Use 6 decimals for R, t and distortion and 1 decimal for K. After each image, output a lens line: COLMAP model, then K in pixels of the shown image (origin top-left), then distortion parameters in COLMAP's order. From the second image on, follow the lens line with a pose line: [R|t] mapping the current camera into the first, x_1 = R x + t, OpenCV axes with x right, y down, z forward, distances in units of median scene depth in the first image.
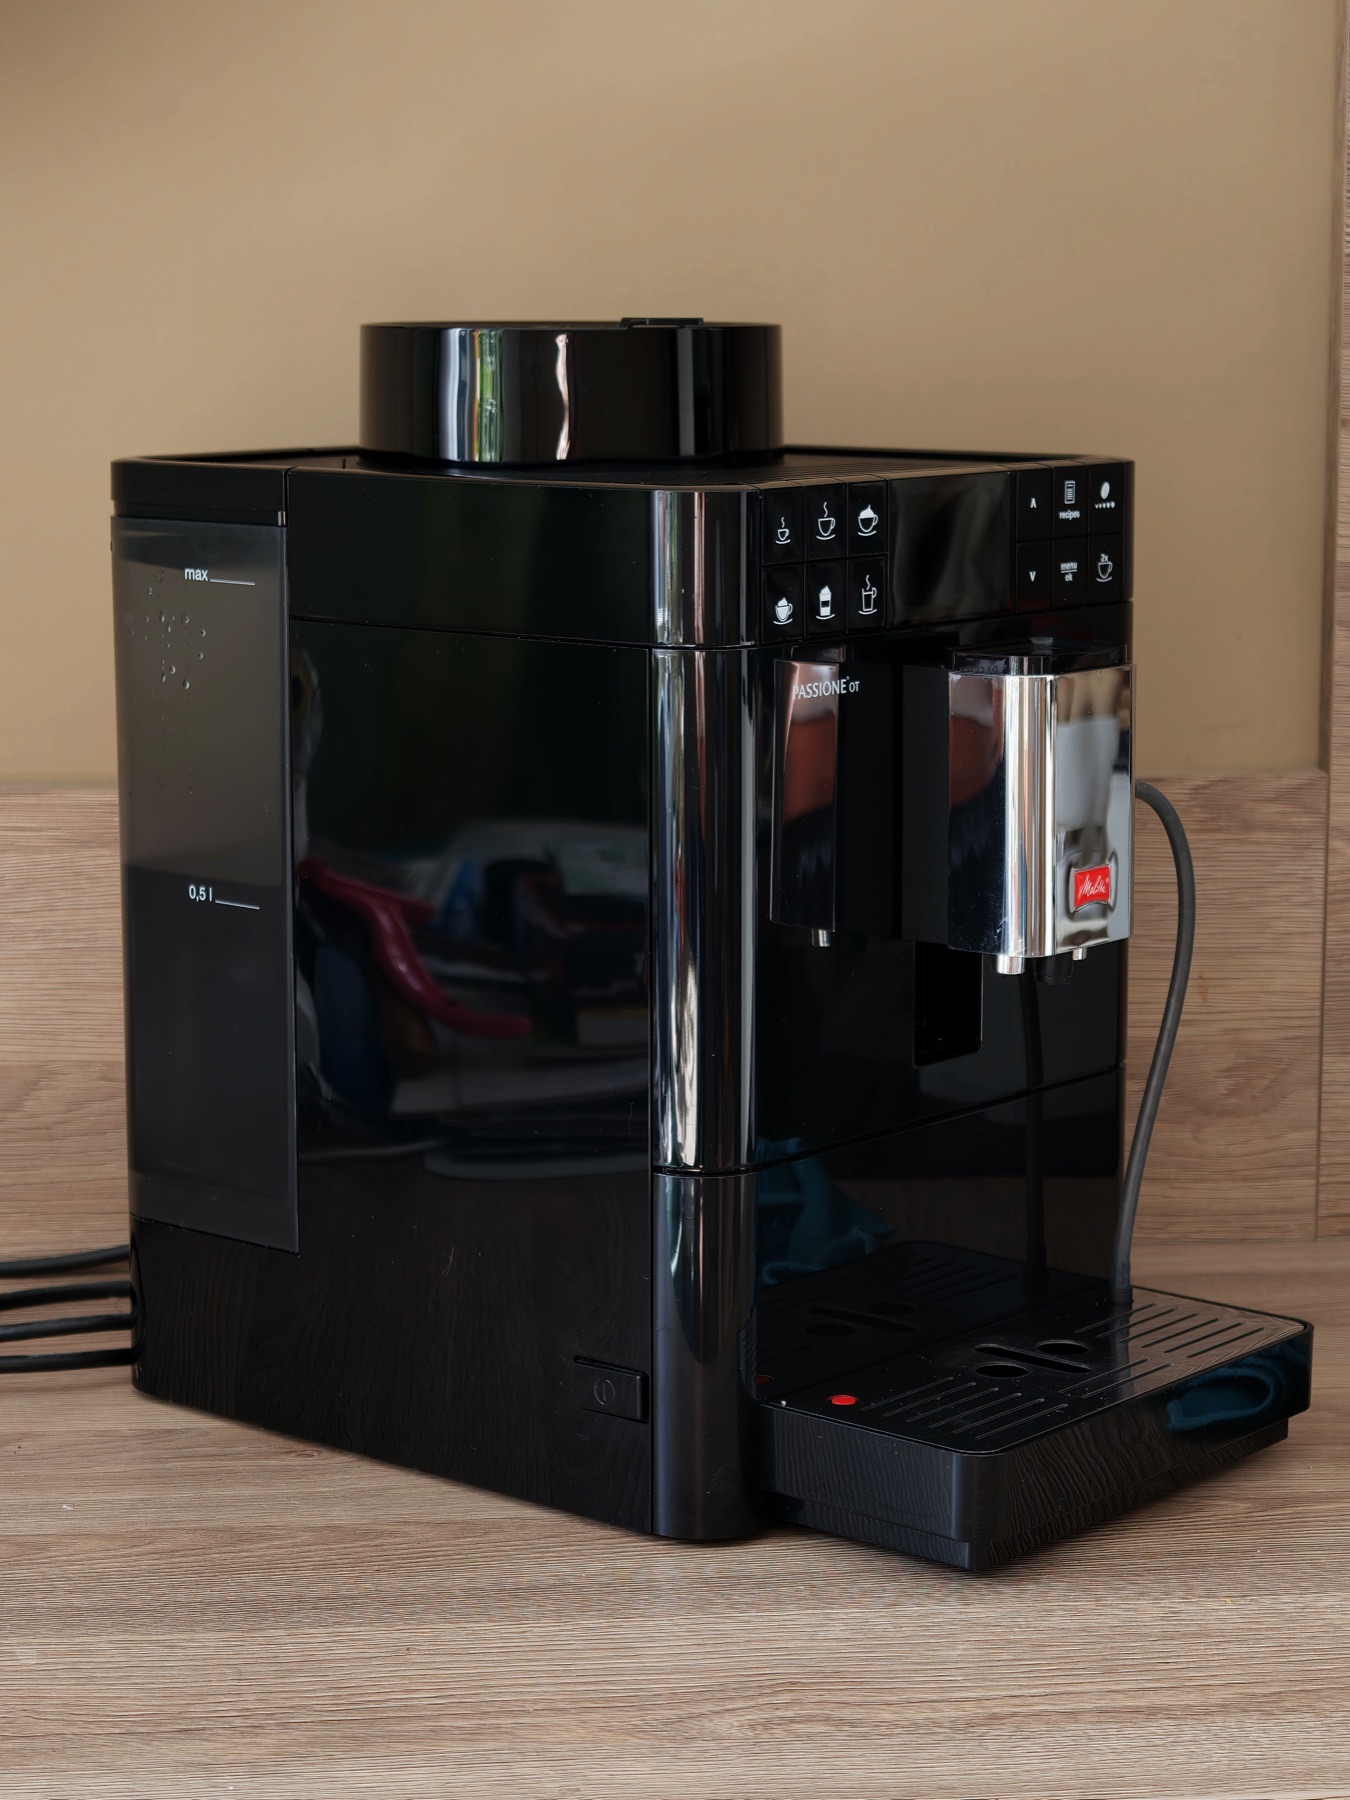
lens RADIAL K [[3729.4, 0, 674.0], [0, 3729.4, 854.3], [0, 0, 1]] dist [0.022455, -0.087837]
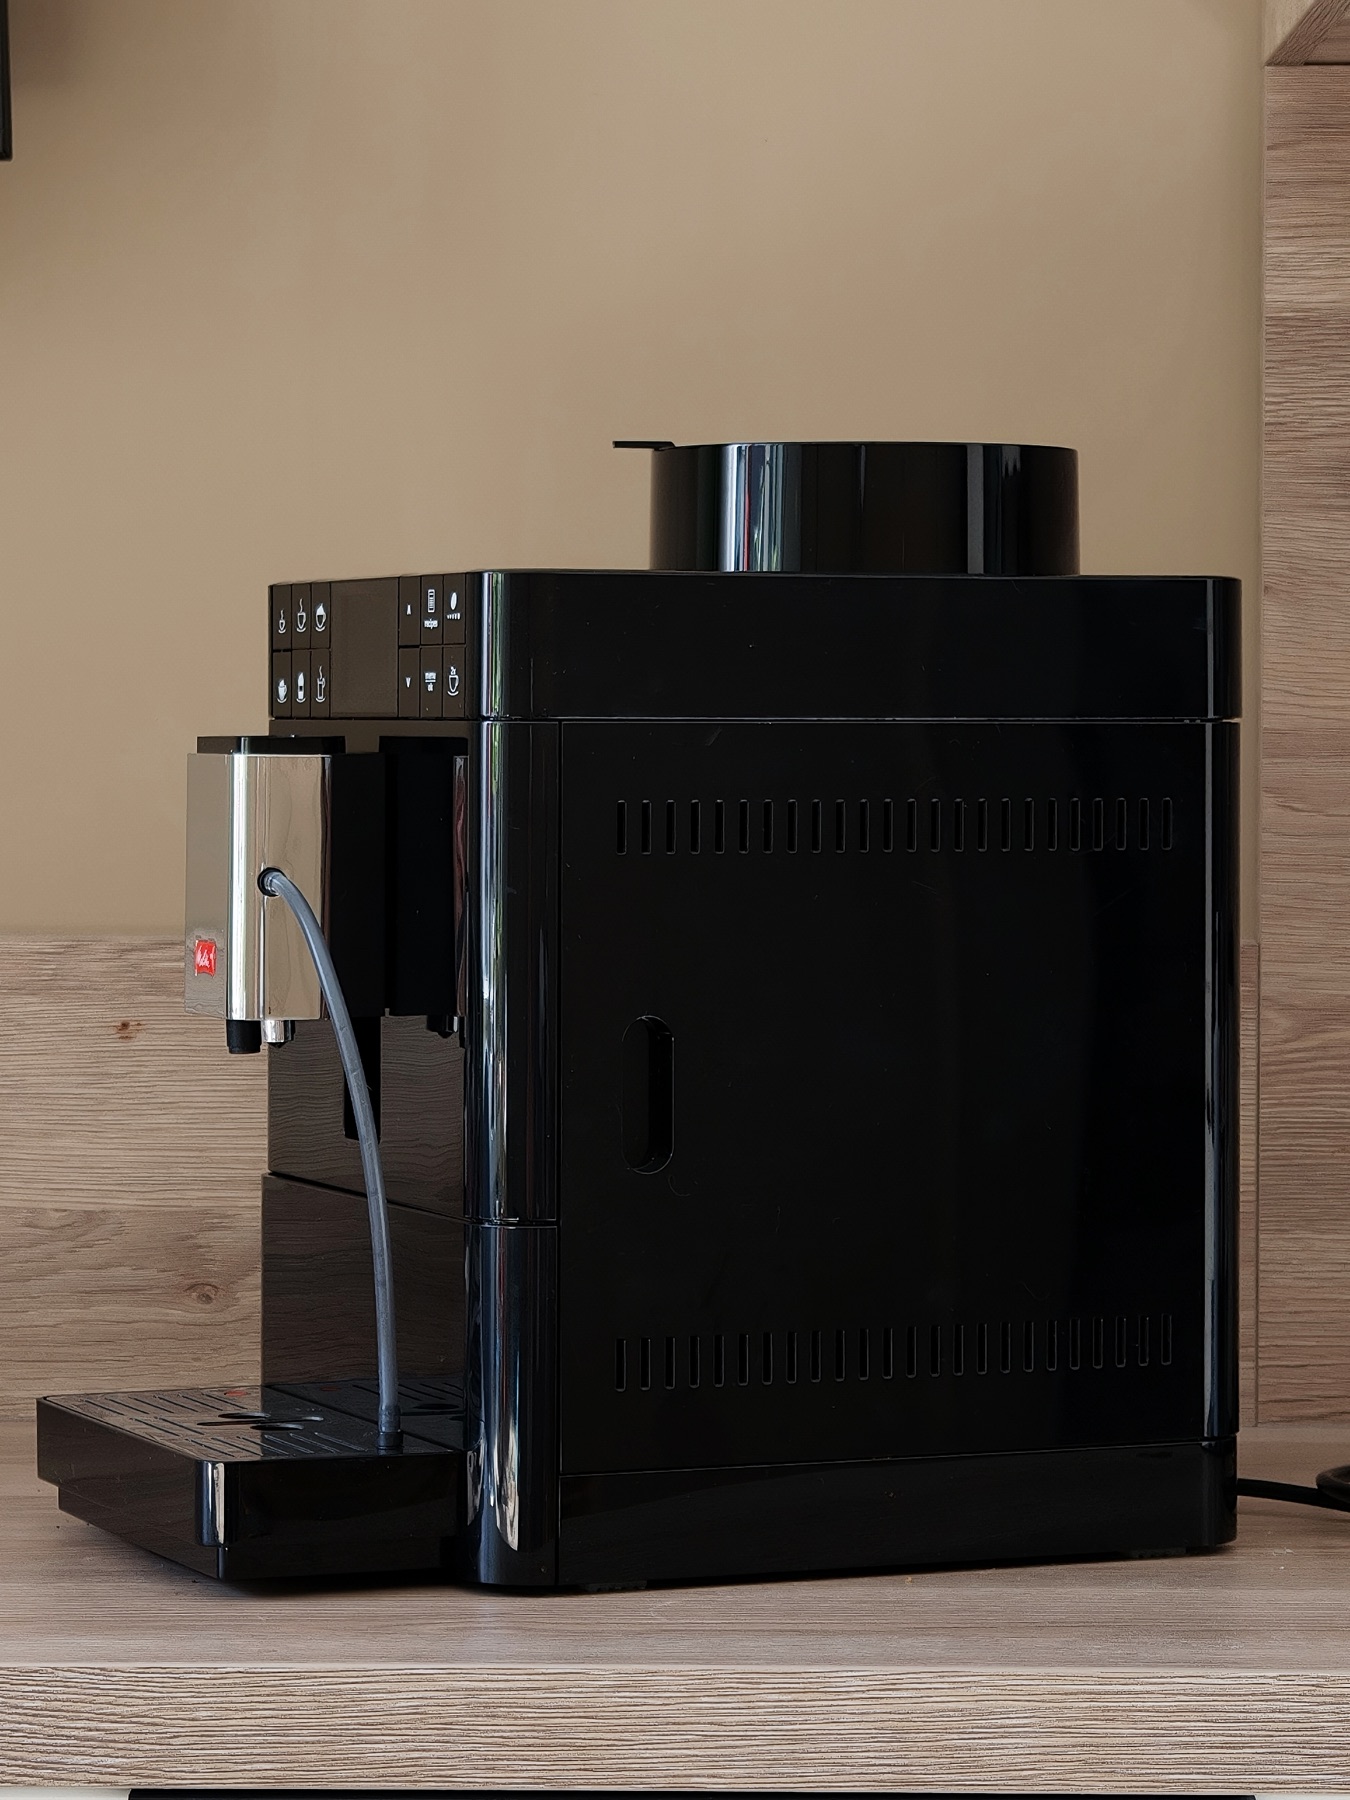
lens RADIAL K [[5320.8, 0, 675.0], [0, 5320.8, 900.0], [0, 0, 1]] dist [0.047097, 0.658403]
pose [[0.993464, 0.006730, -0.113951, 0.183584], [-0.020112, 0.992964, -0.116697, 0.135870], [0.112363, 0.118226, 0.986609, -0.414075]]
